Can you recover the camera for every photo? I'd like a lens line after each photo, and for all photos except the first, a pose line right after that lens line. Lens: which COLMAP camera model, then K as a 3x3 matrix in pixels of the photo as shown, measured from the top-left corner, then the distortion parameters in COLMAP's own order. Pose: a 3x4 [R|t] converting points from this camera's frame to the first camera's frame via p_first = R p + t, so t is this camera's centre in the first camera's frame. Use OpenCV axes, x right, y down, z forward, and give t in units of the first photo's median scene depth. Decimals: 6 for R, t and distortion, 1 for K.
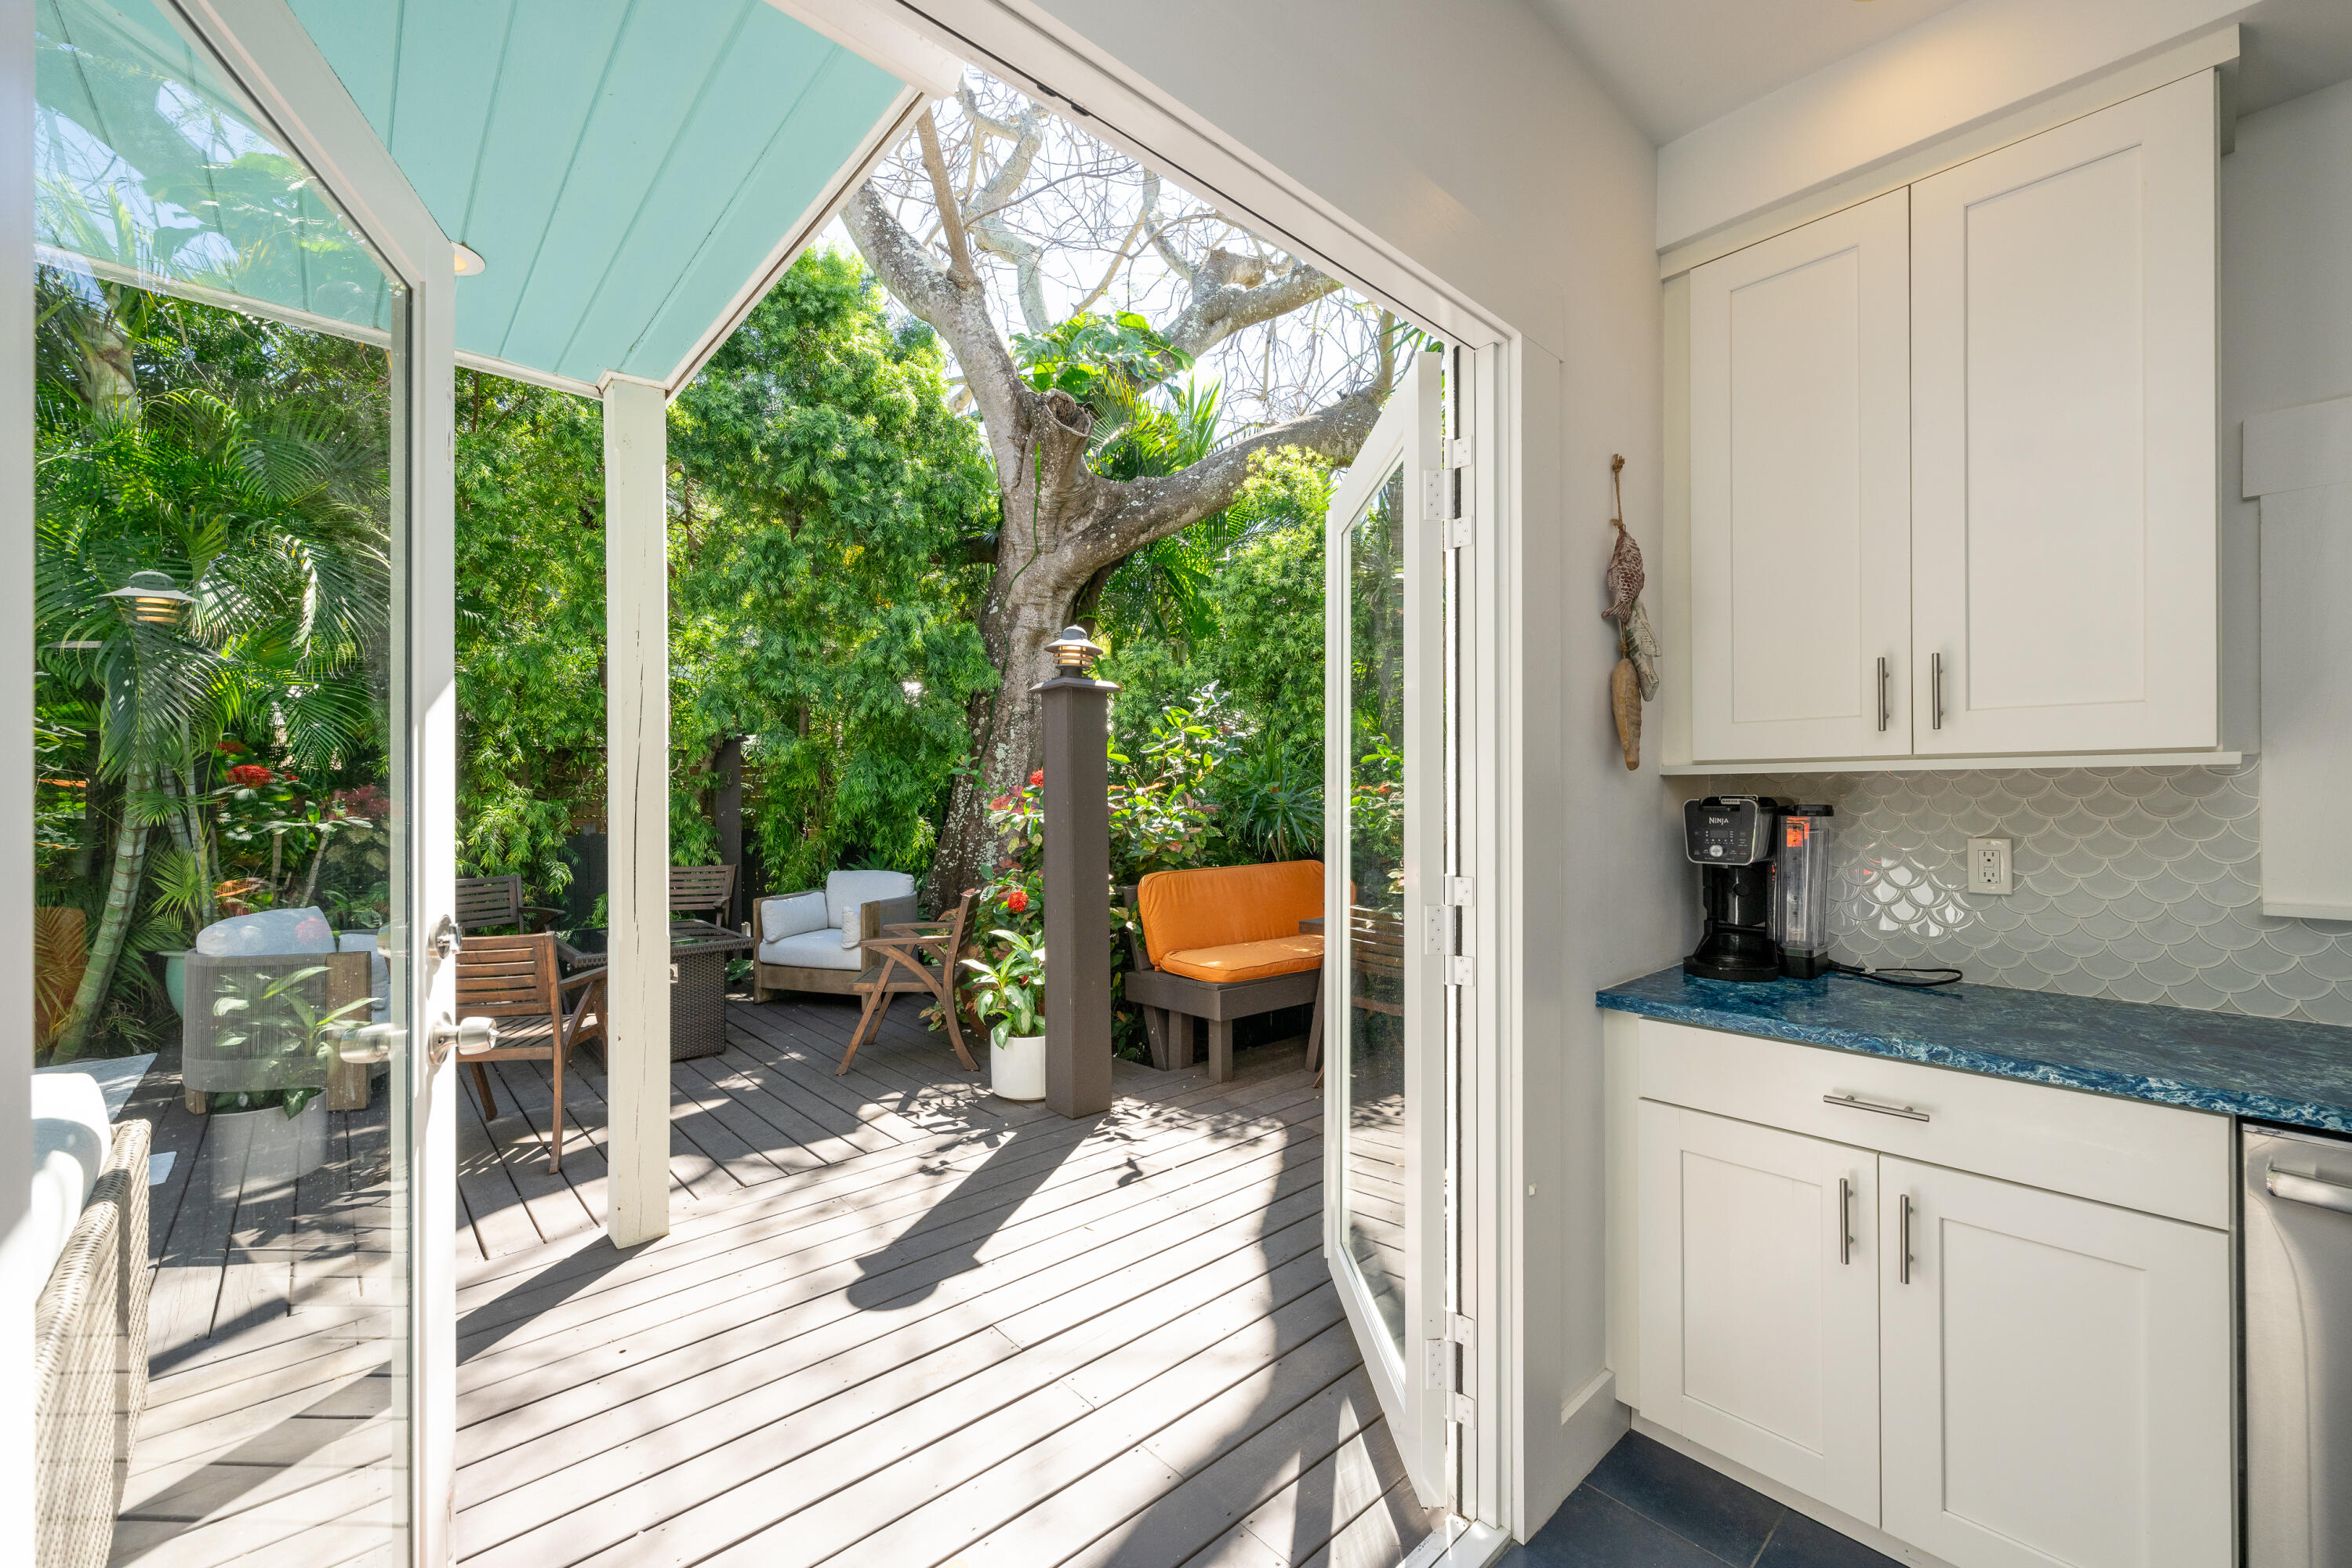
lens RADIAL K [[931.9, 0, 1179.1], [0, 931.9, 795.5], [0, 0, 1]] dist [-0.000521, 0.000450]
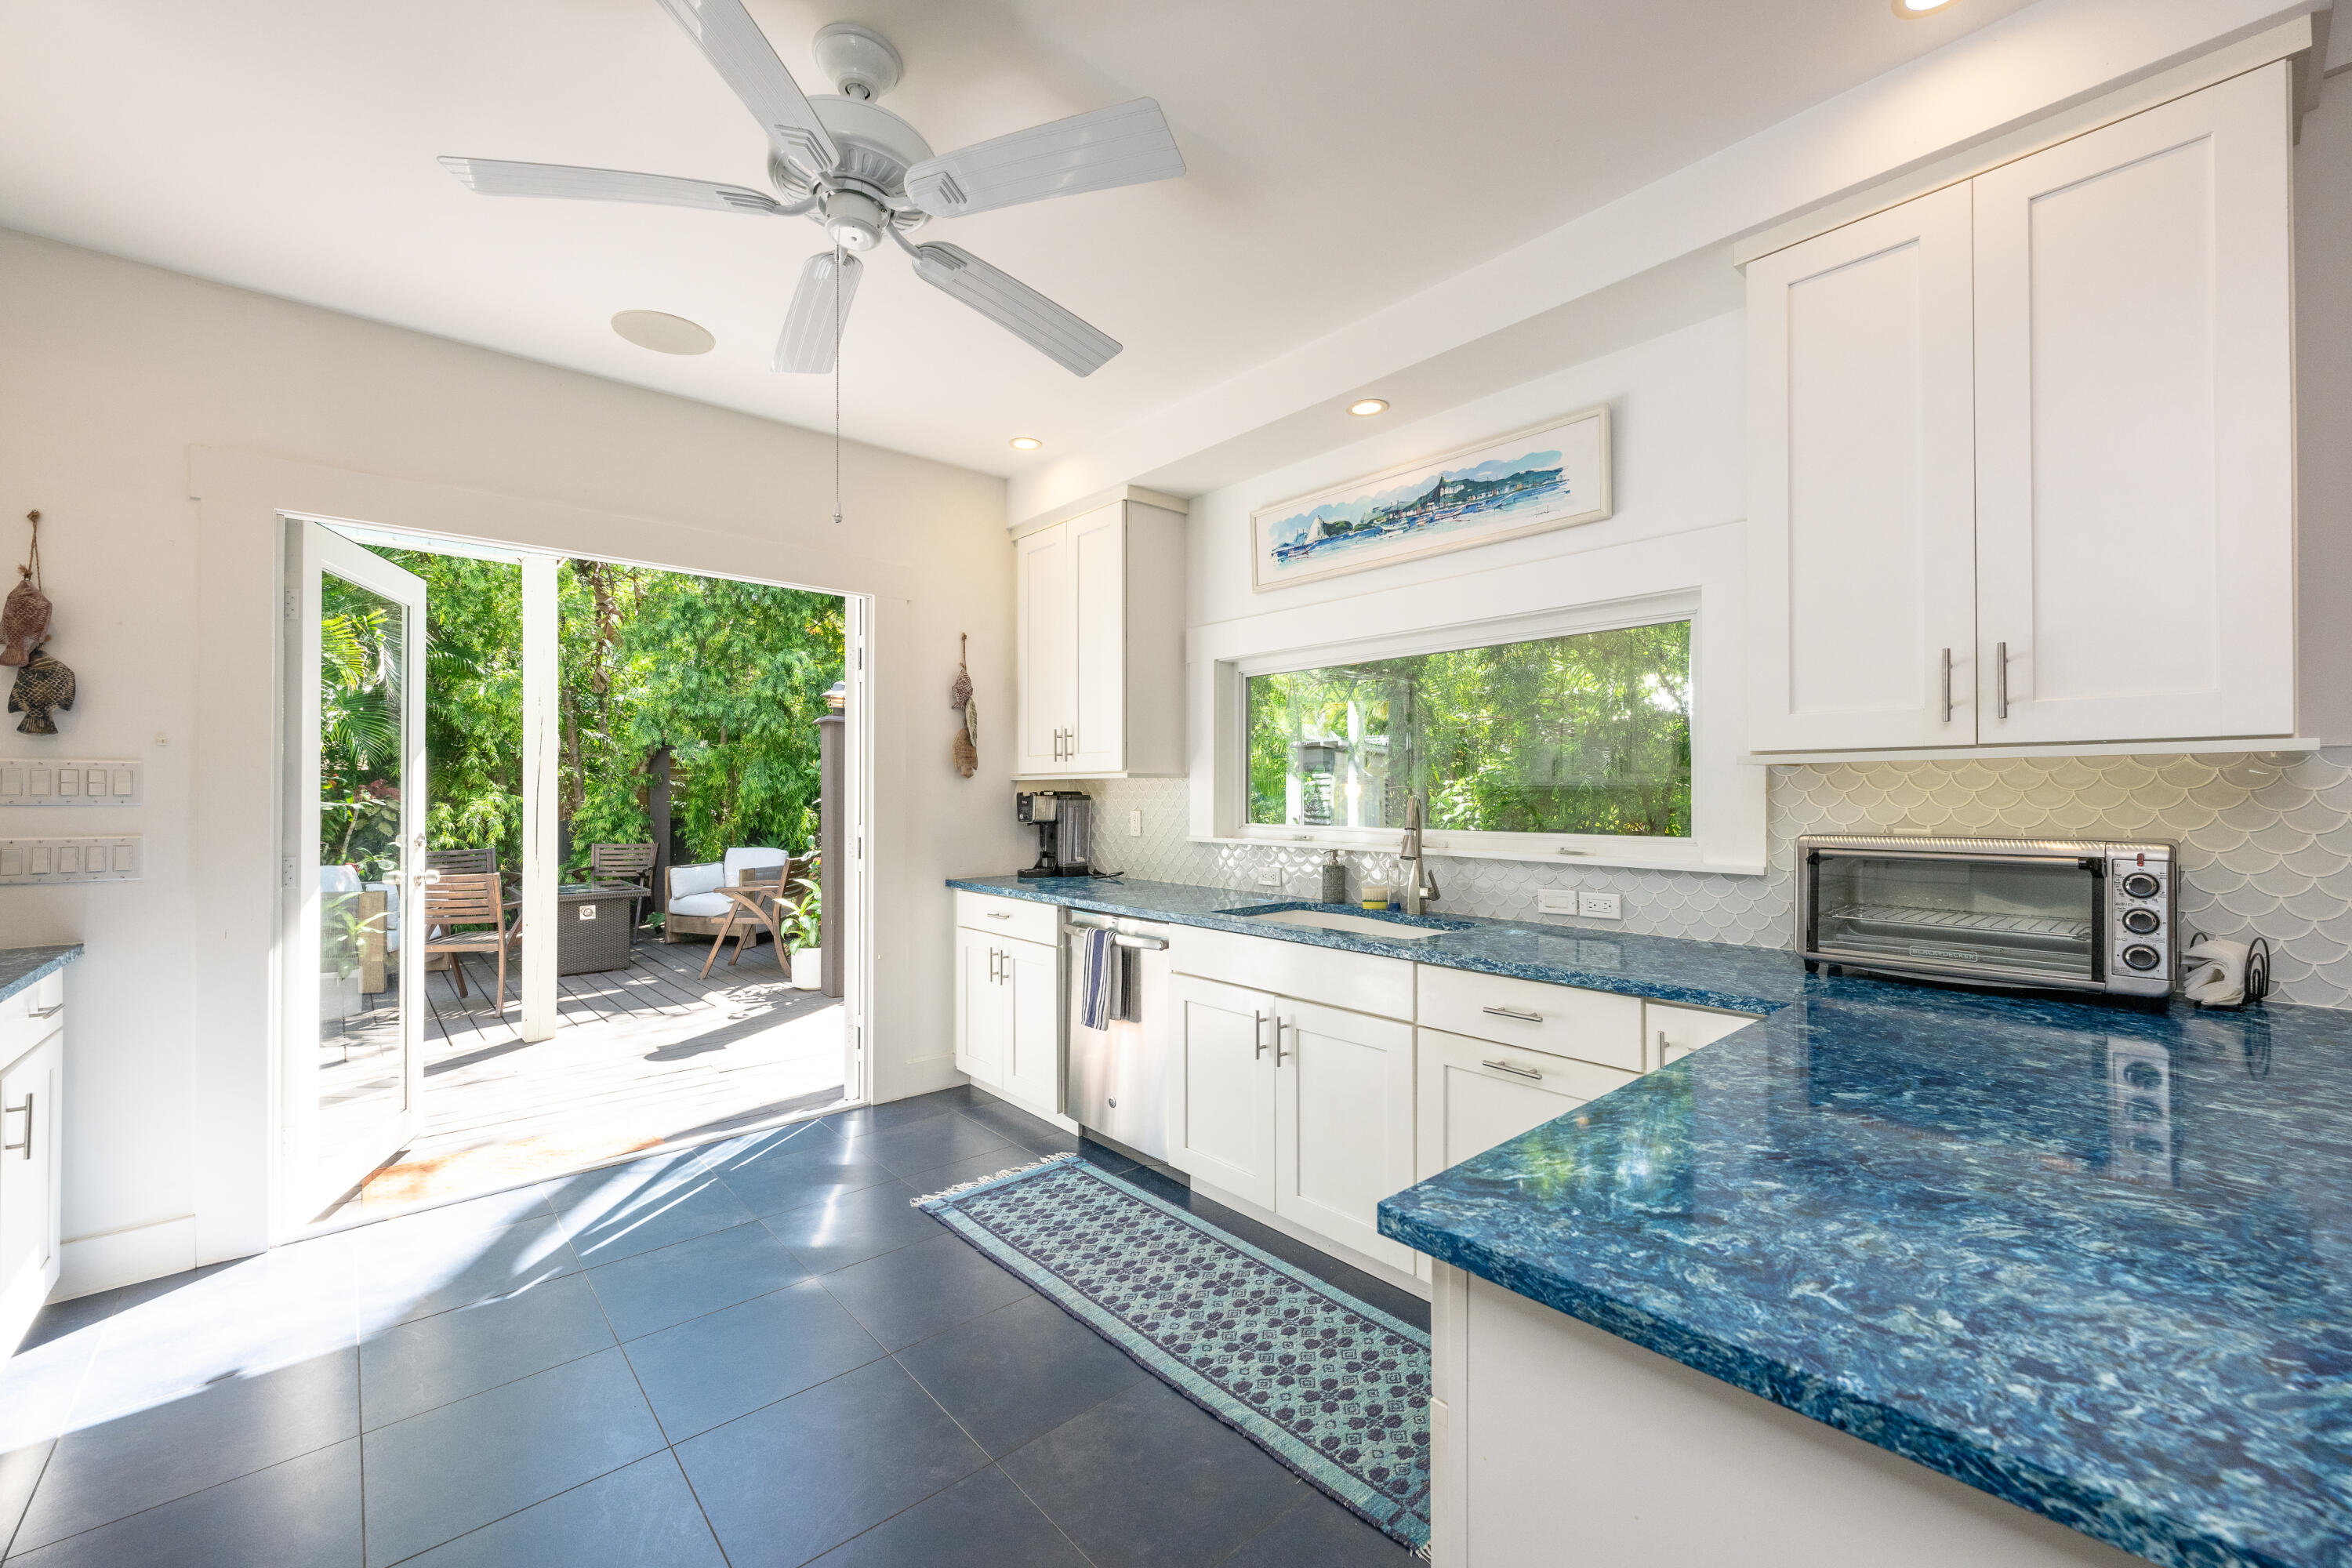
lens RADIAL K [[931.7, 0, 1176.0], [0, 931.7, 784.0], [0, 0, 1]] dist [-0.000975, -0.000206]
pose [[0.999953, 0.001911, -0.009503, 0.882015], [-0.002000, 0.999954, -0.009334, 0.003492], [0.009484, 0.009353, 0.999911, -1.038523]]
